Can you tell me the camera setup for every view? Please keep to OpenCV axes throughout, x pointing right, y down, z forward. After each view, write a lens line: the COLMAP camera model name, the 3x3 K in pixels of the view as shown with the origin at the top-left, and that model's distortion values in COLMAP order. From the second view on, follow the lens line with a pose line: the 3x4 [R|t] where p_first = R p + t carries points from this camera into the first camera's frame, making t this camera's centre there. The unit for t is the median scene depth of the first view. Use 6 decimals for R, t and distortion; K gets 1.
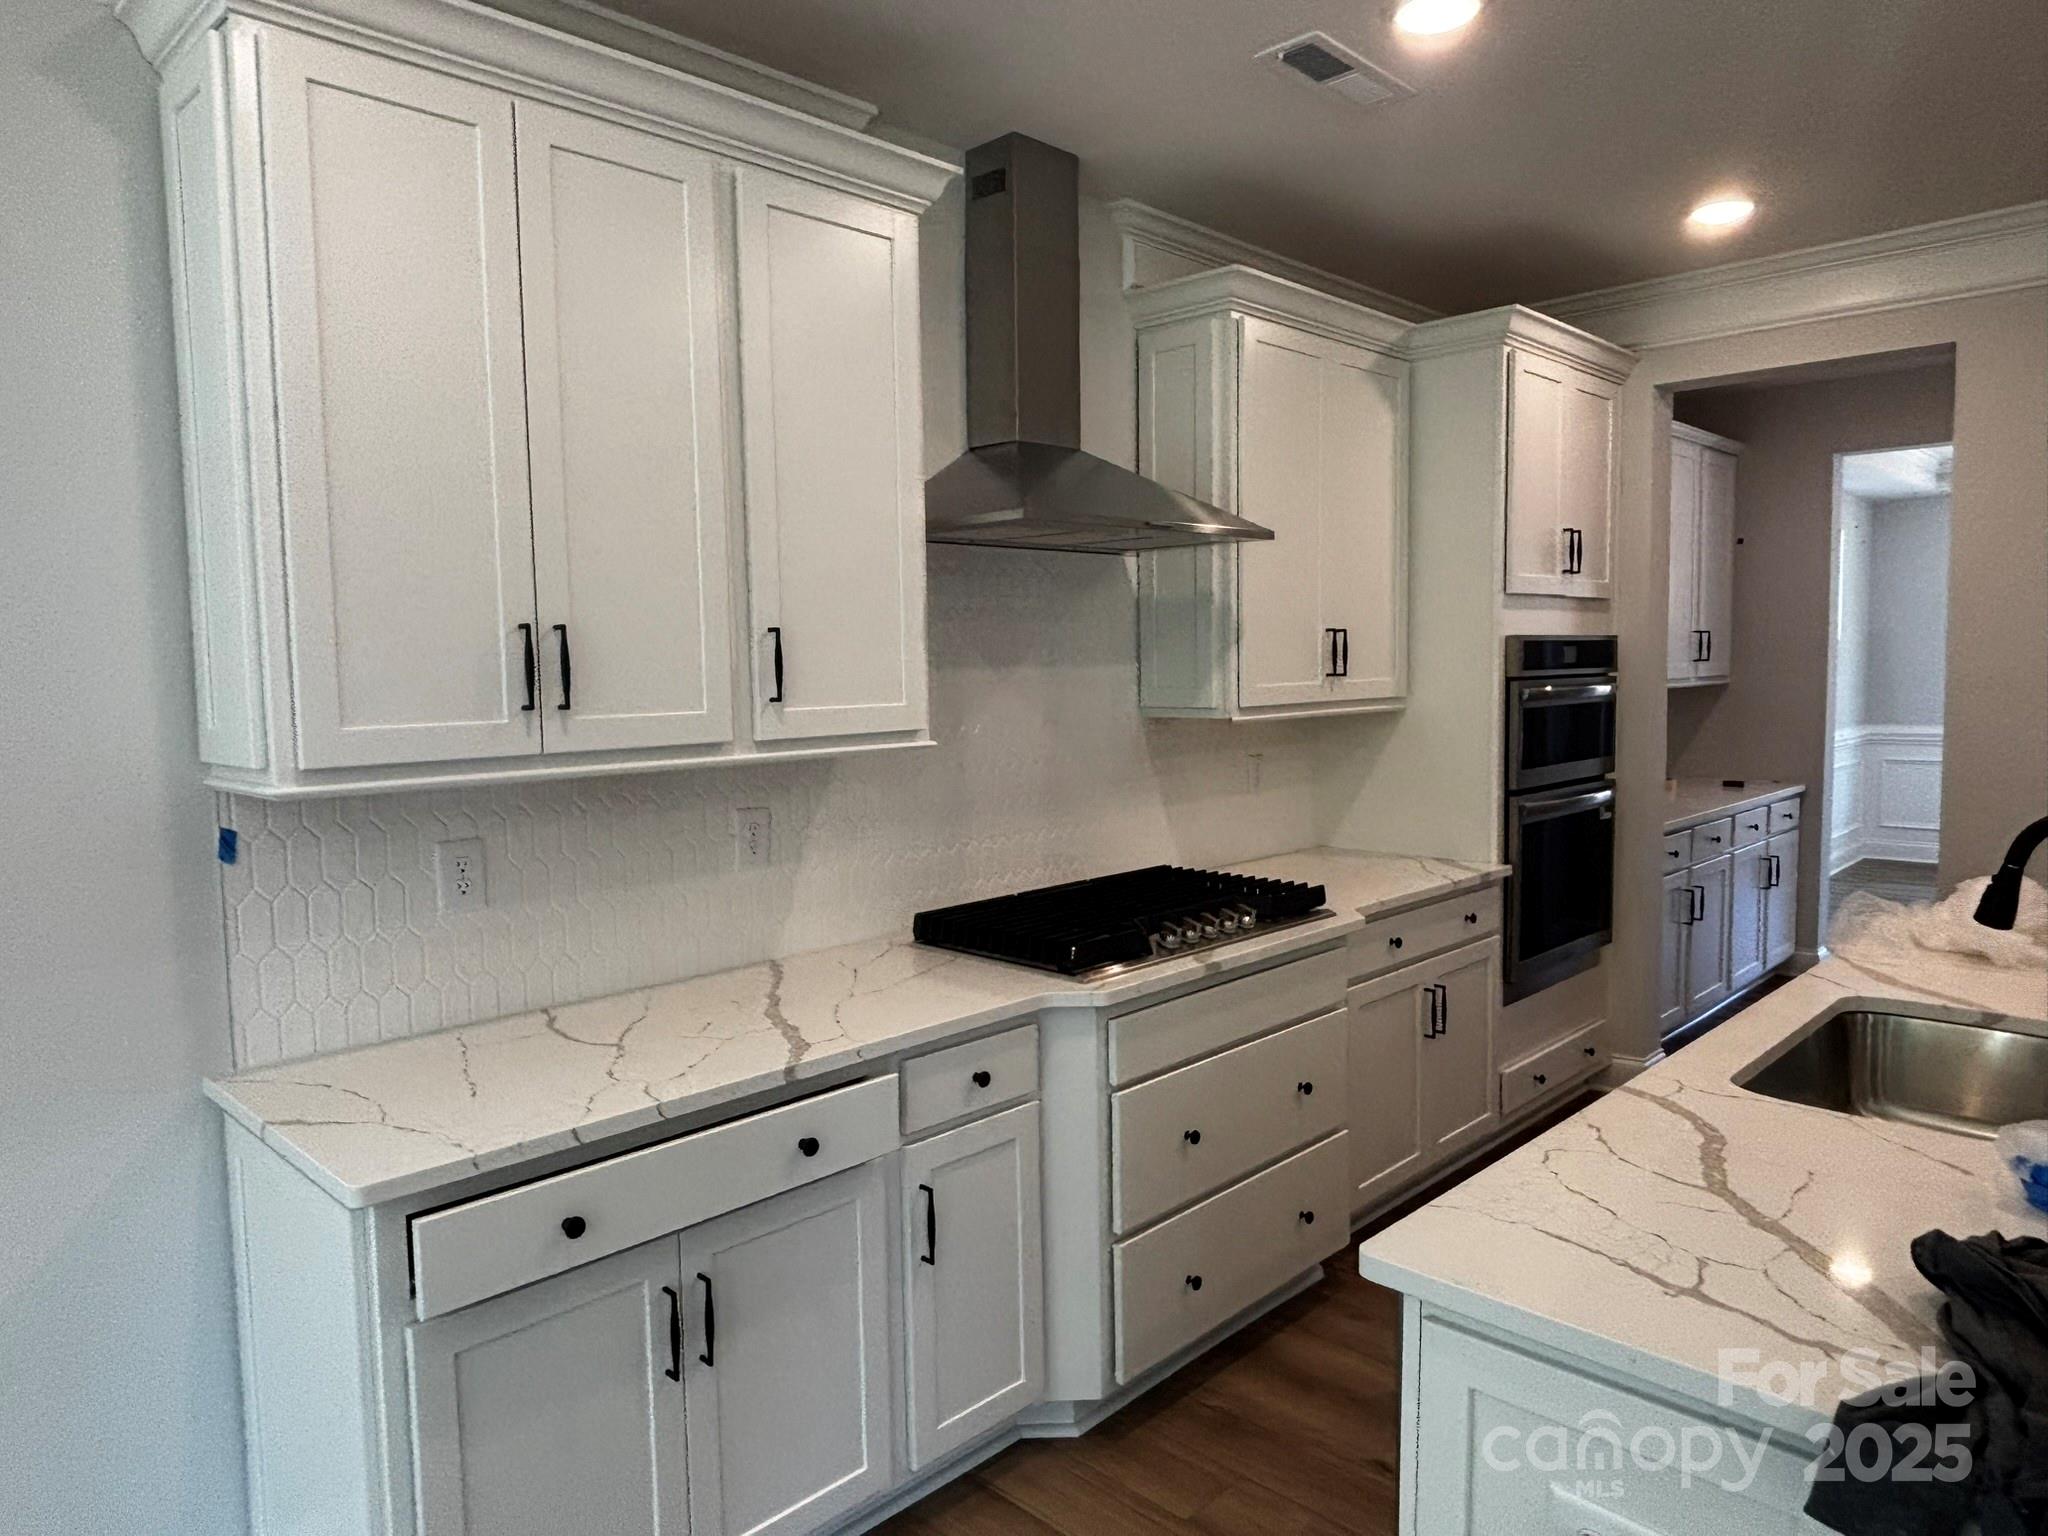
lens RADIAL K [[1321.0, 0, 1025.1], [0, 1321.0, 758.0], [0, 0, 1]] dist [-0.030525, -0.005198]
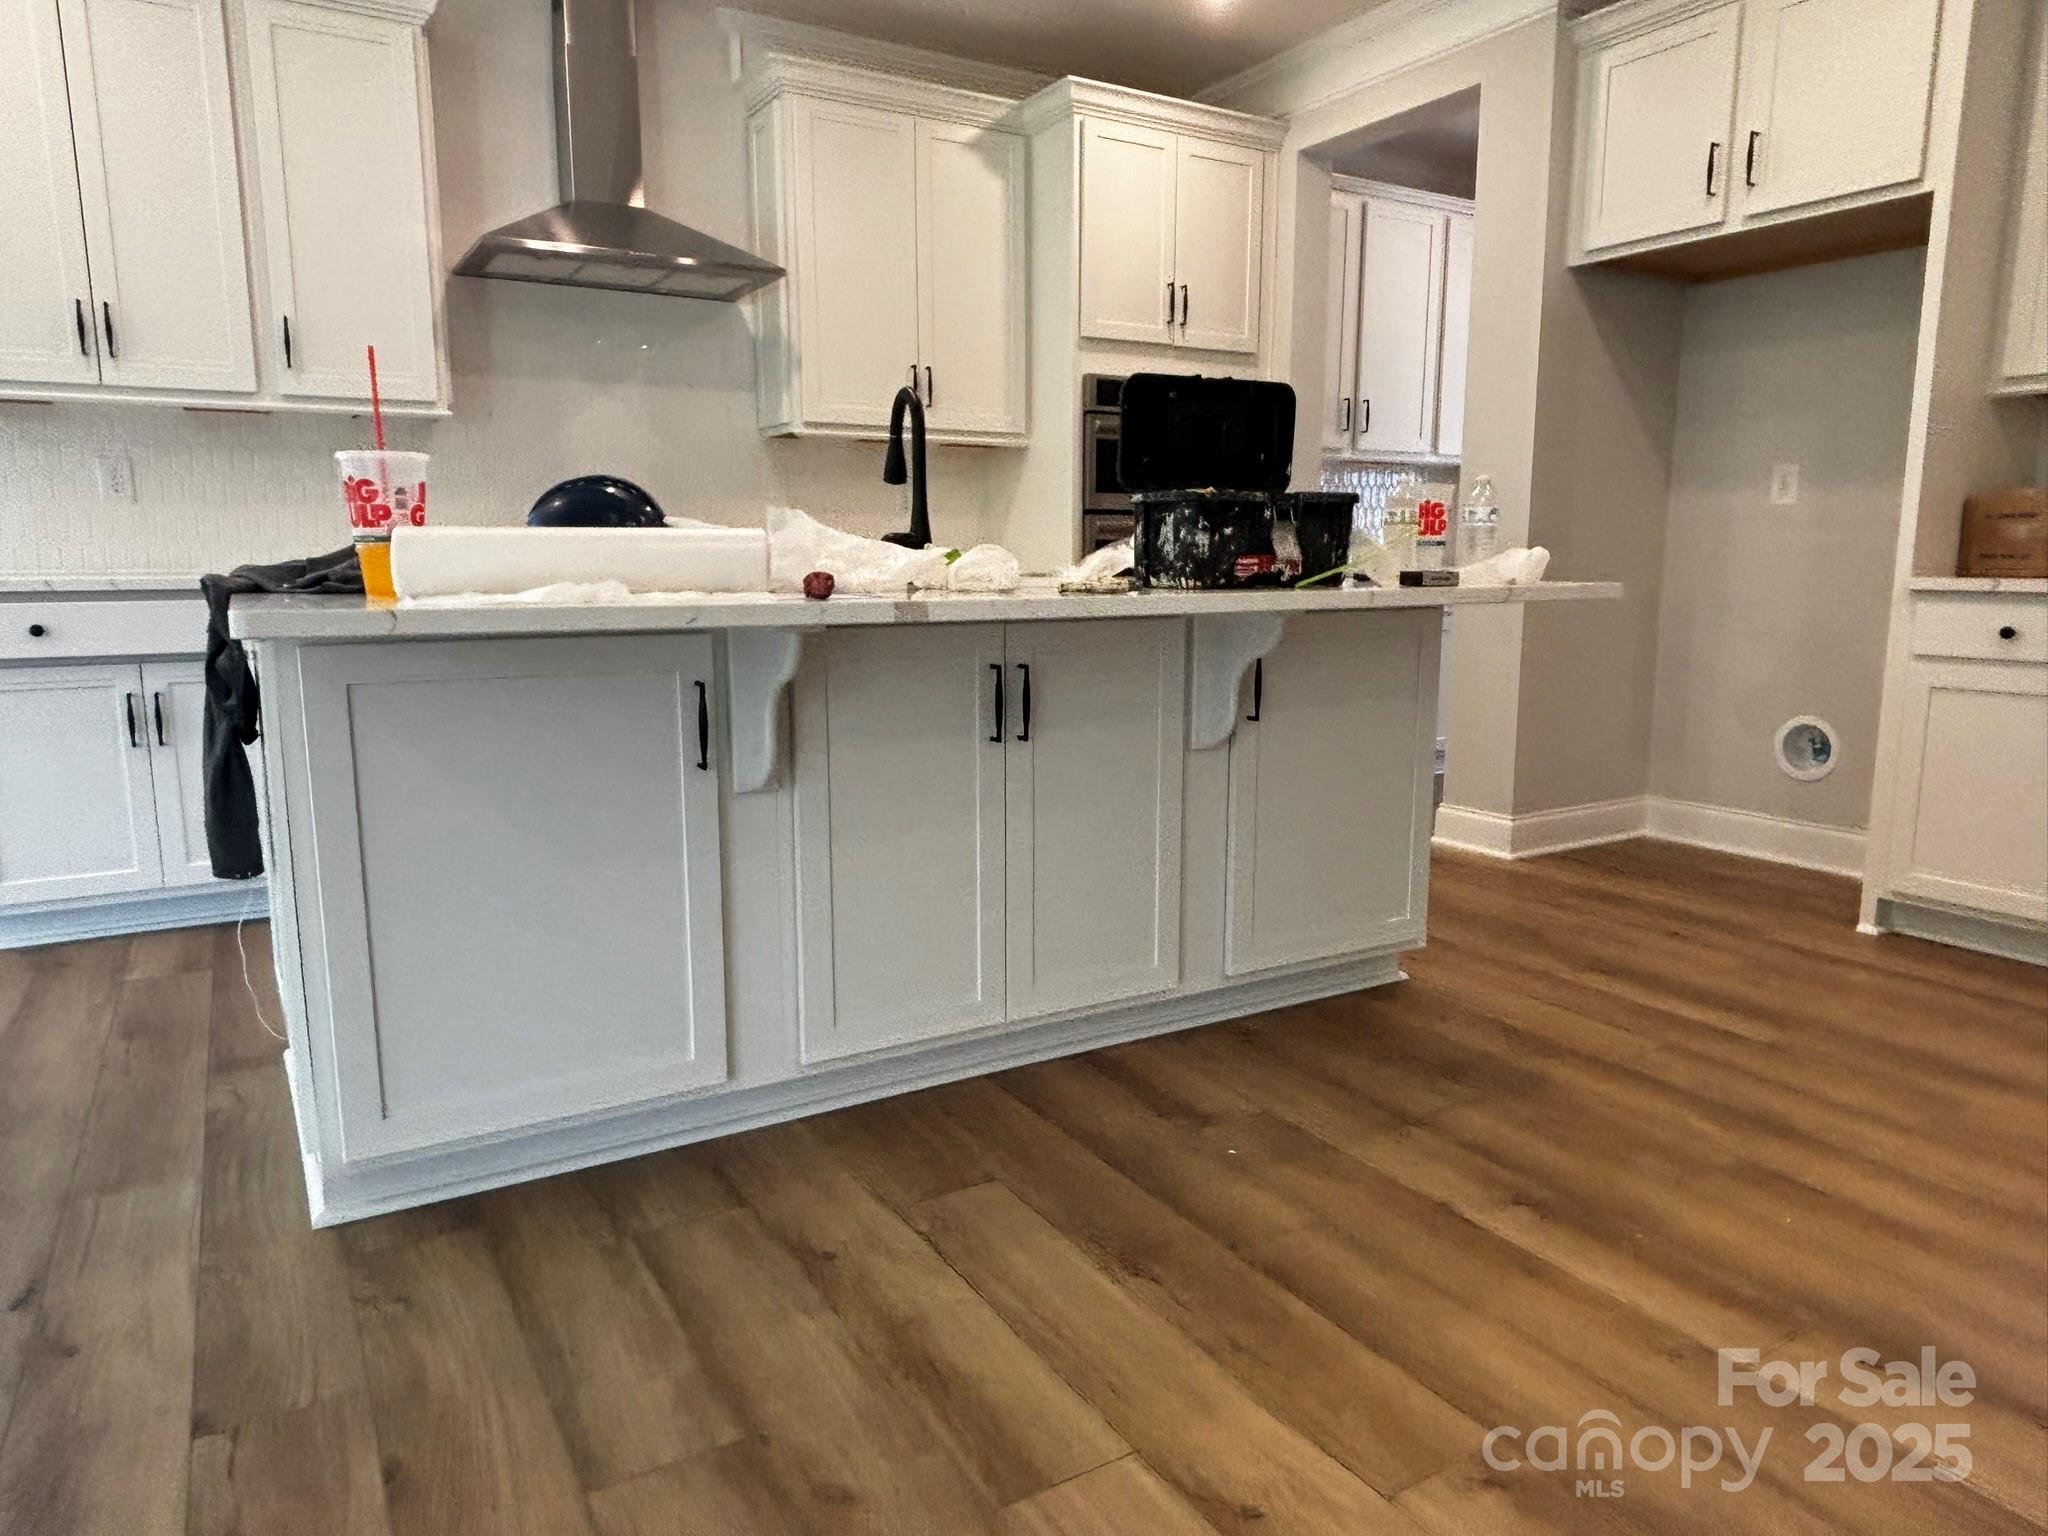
lens RADIAL K [[1321.0, 0, 1026.0], [0, 1321.0, 775.9], [0, 0, 1]] dist [-0.030525, -0.005198]
pose [[0.967941, 0.069077, -0.241492, 0.646291], [-0.043874, 0.993157, 0.108233, 0.141029], [0.247316, -0.094168, 0.964348, -0.177366]]
